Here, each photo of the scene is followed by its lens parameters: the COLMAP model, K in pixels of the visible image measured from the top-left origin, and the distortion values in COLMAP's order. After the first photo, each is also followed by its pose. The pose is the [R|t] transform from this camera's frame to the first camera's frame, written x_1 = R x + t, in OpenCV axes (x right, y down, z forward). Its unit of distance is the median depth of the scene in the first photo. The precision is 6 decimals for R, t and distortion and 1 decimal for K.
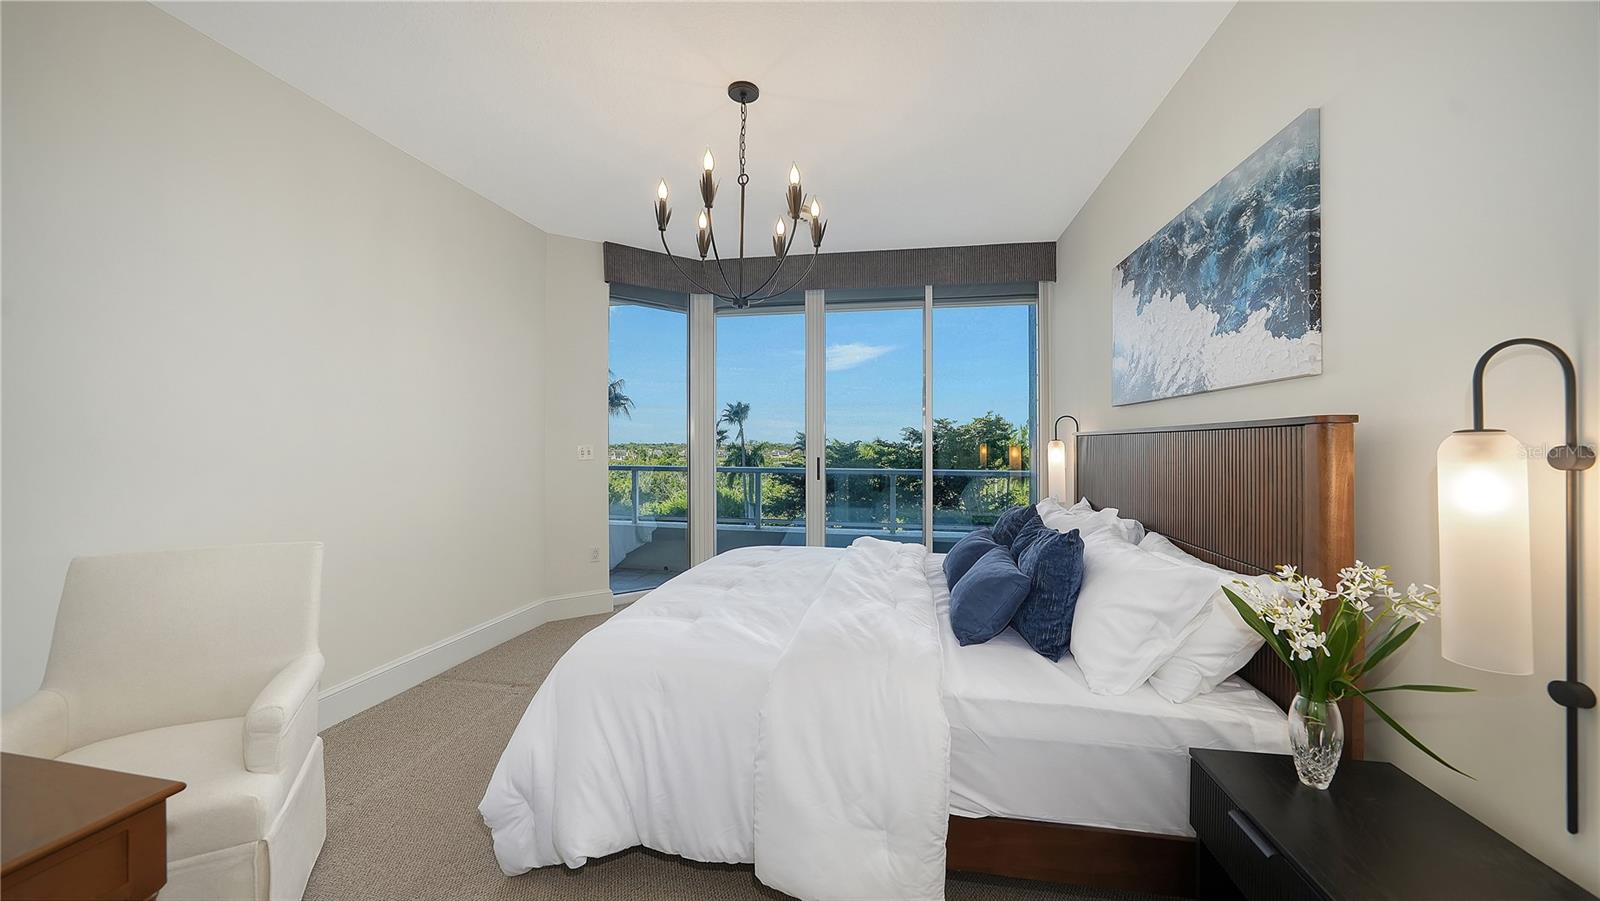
lens RADIAL K [[556.8, 0, 798.9], [0, 556.8, 446.8], [0, 0, 1]] dist [-0.000009, 0.000000]
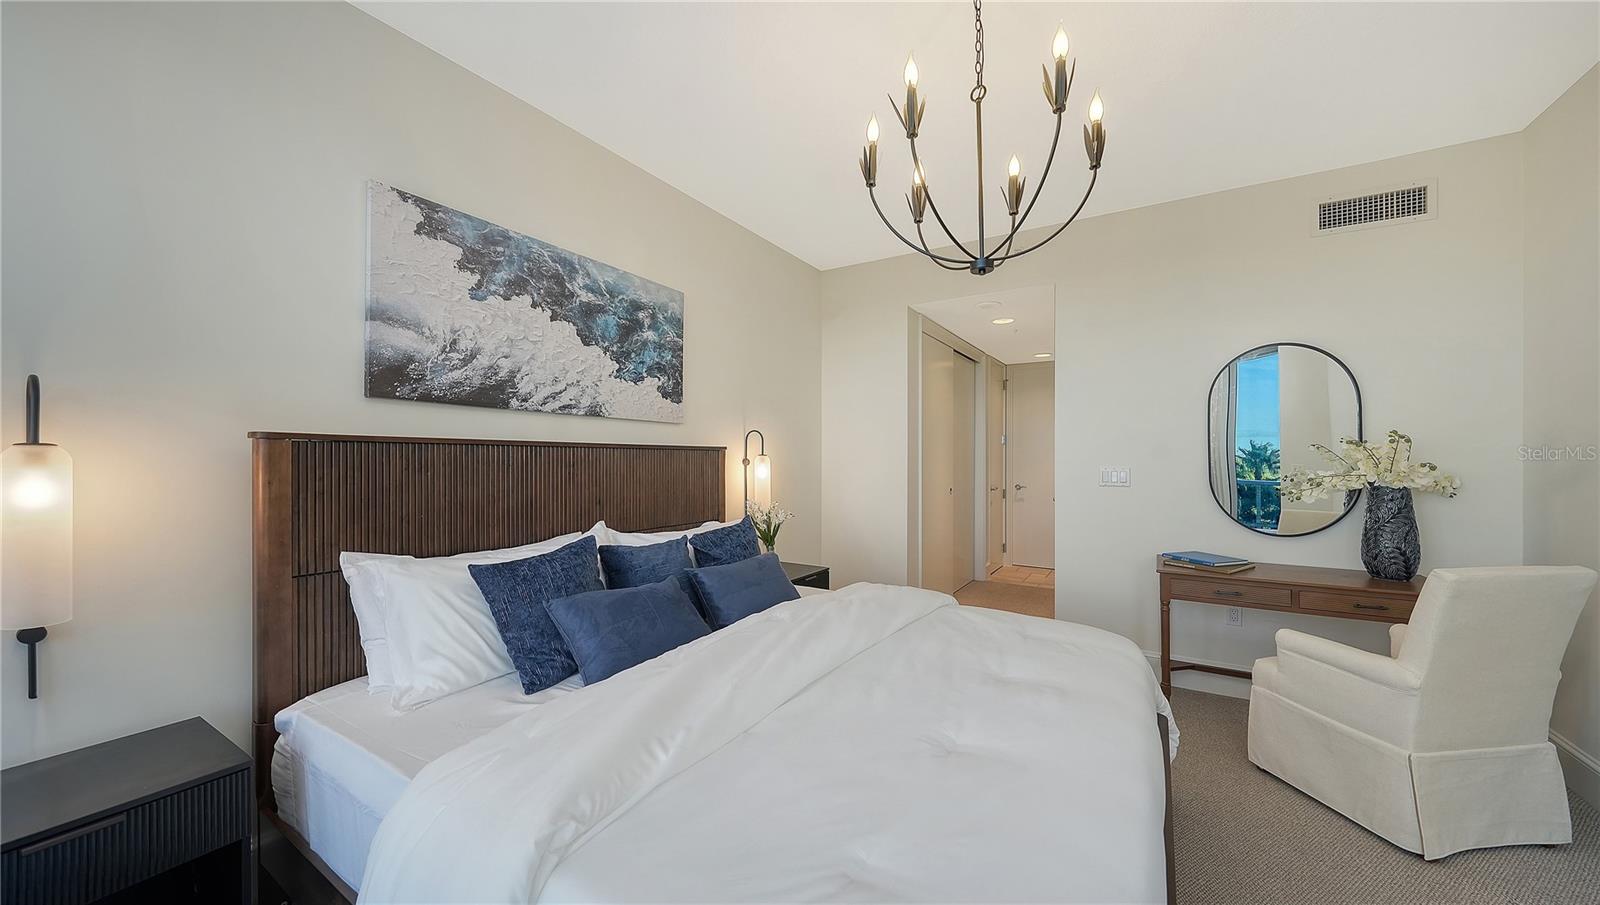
lens RADIAL K [[550.8, 0, 801.9], [0, 550.8, 455.4], [0, 0, 1]] dist [-0.000696, -0.000019]
pose [[-0.929046, -0.000754, 0.369964, -0.199446], [-0.001303, 0.999998, -0.001232, -0.011647], [-0.369962, -0.001627, -0.929045, 2.367165]]
